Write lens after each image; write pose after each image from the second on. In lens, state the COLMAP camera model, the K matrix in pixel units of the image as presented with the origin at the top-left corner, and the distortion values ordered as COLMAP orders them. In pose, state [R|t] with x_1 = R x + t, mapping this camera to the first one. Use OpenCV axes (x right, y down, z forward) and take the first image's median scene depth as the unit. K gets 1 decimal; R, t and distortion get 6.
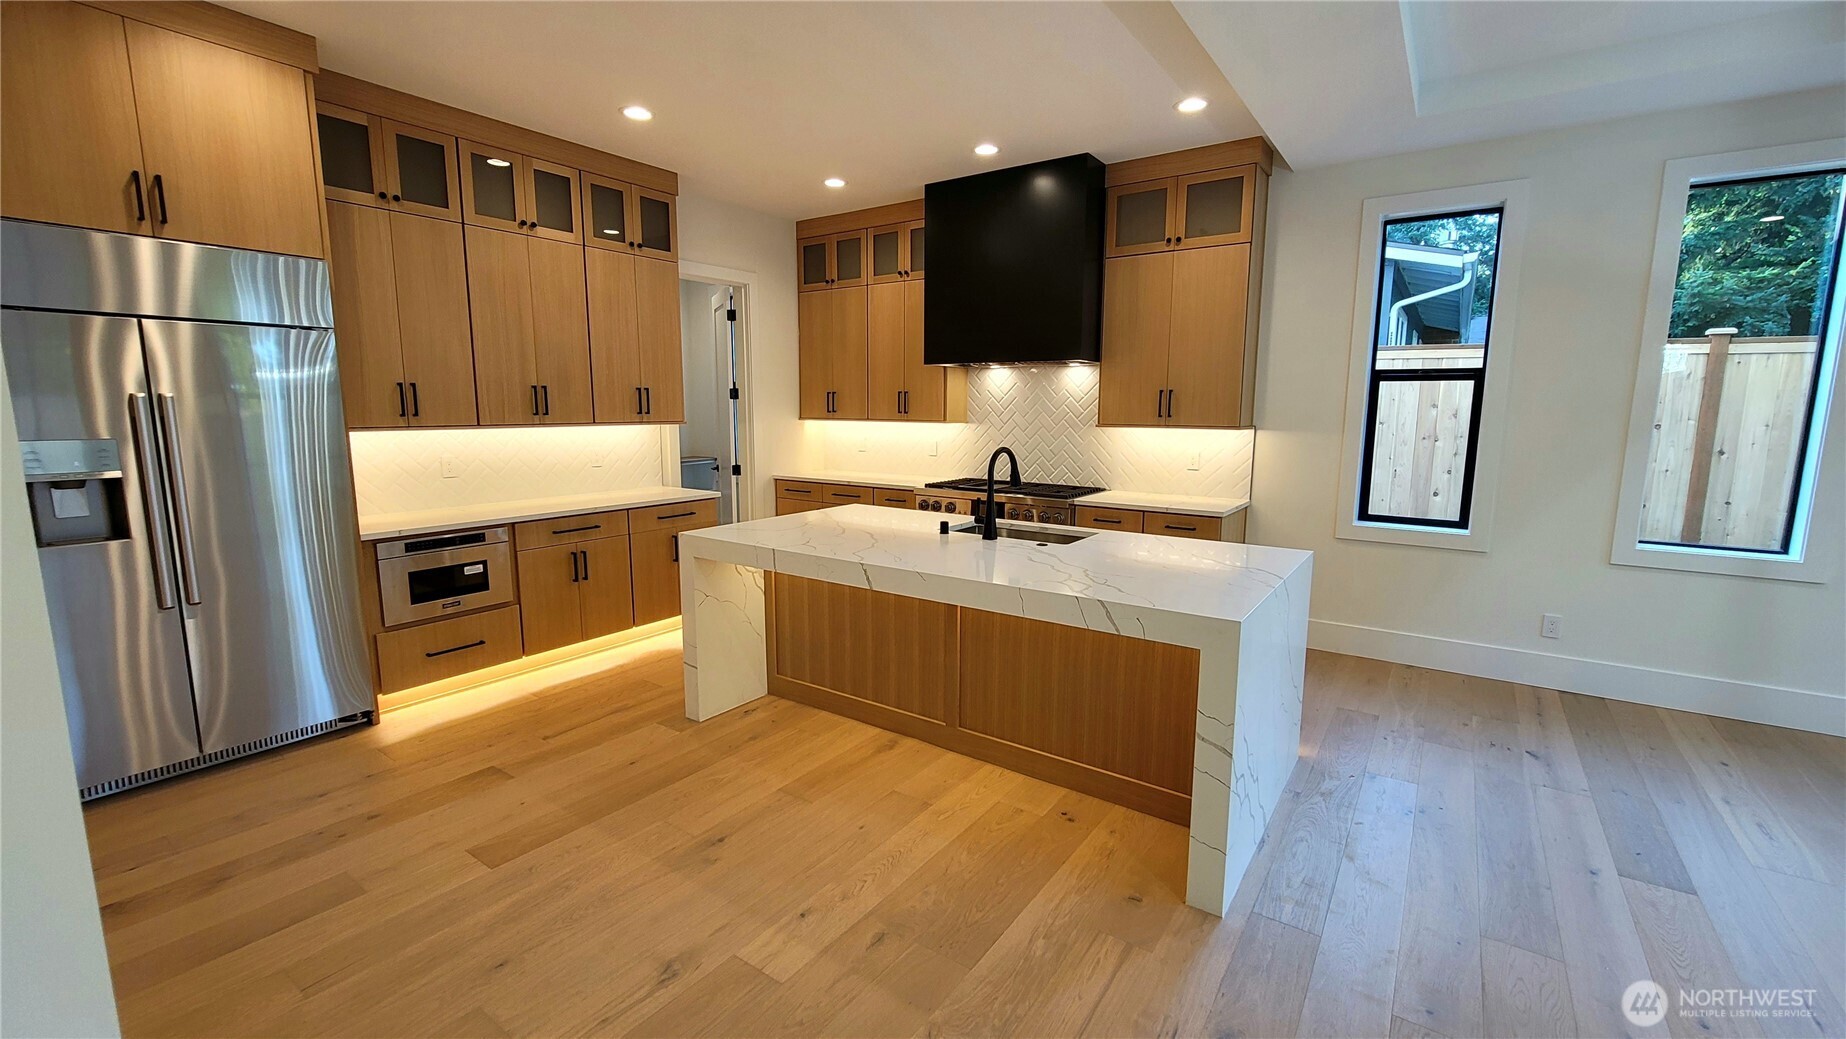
lens RADIAL K [[756.1, 0, 931.7], [0, 756.1, 514.2], [0, 0, 1]] dist [-0.003397, 0.001975]
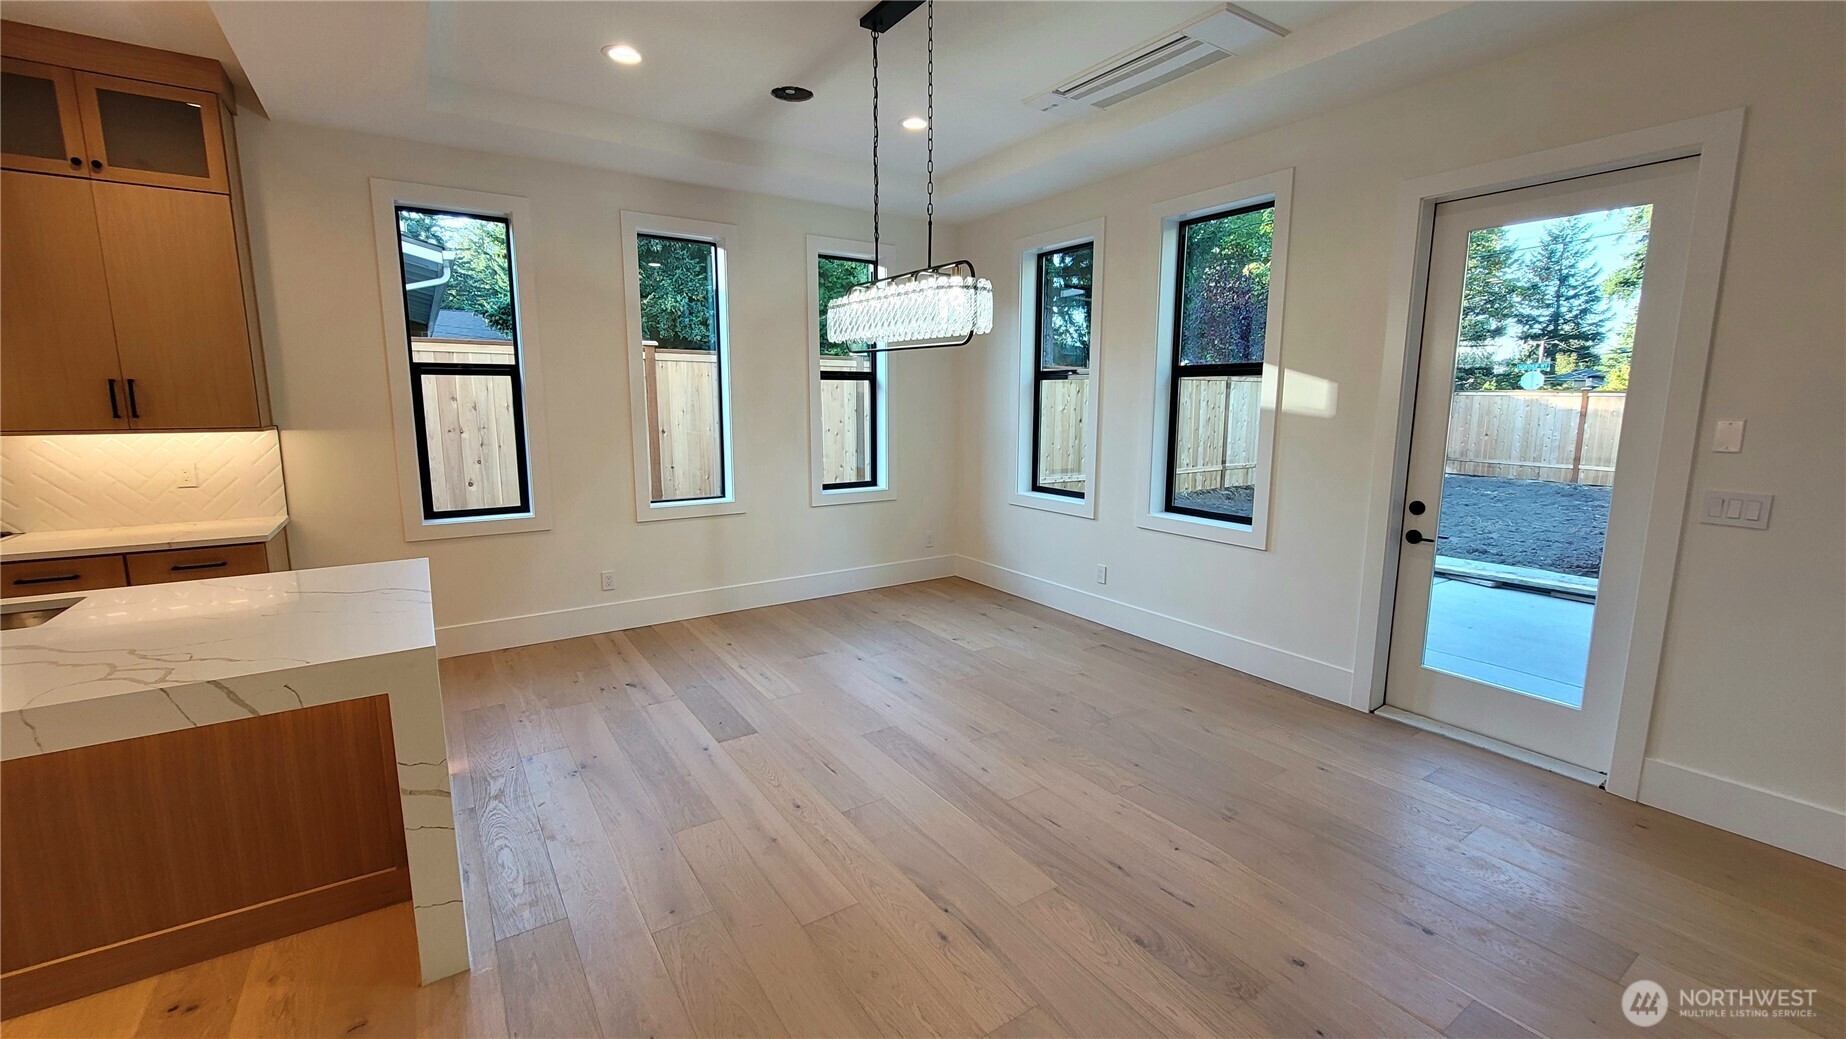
lens RADIAL K [[756.1, 0, 924.8], [0, 756.1, 516.6], [0, 0, 1]] dist [-0.003397, 0.001975]
pose [[0.365593, -0.149420, 0.918703, -0.104887], [0.135729, 0.985038, 0.106196, -0.014588], [-0.920825, 0.085870, 0.380404, 0.066235]]
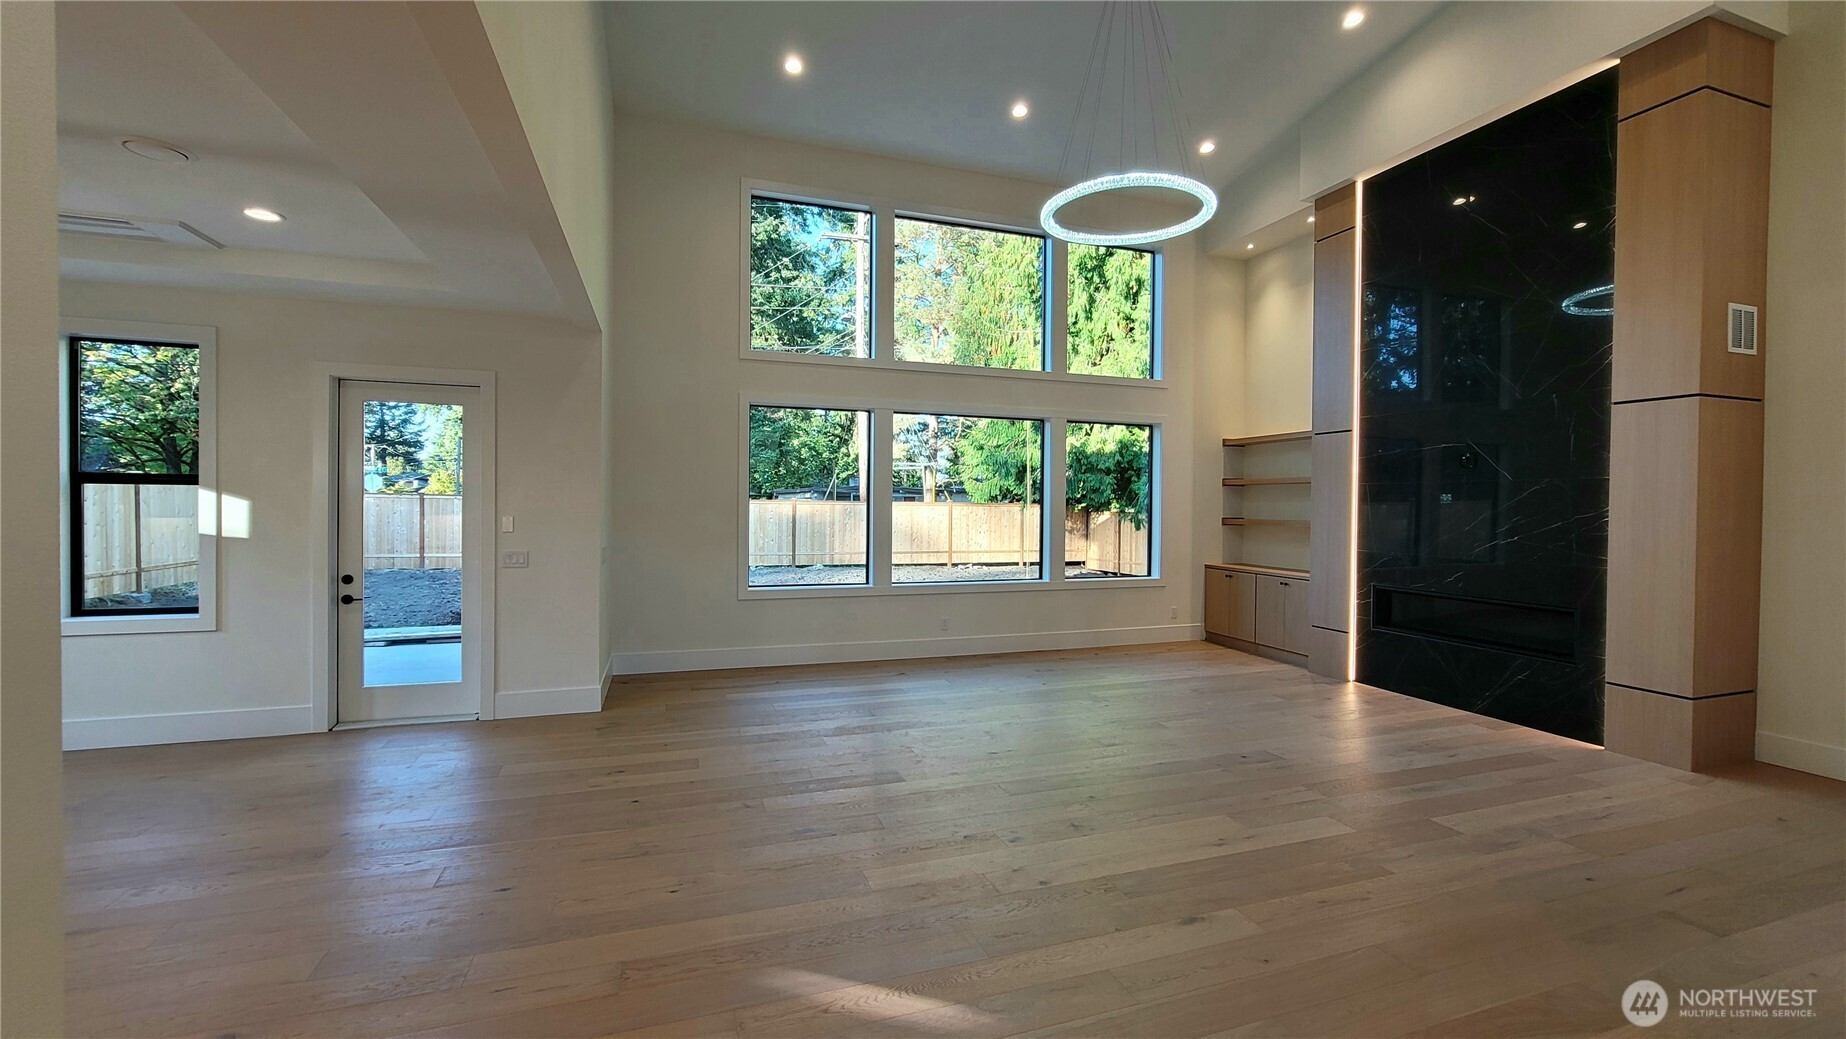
lens RADIAL K [[756.1, 0, 932.3], [0, 756.1, 508.1], [0, 0, 1]] dist [-0.003397, 0.001975]
pose [[-0.807732, -0.017739, 0.589282, -0.897934], [0.070962, 0.989355, 0.127051, -0.090418], [-0.585263, 0.144440, -0.797875, 0.404379]]
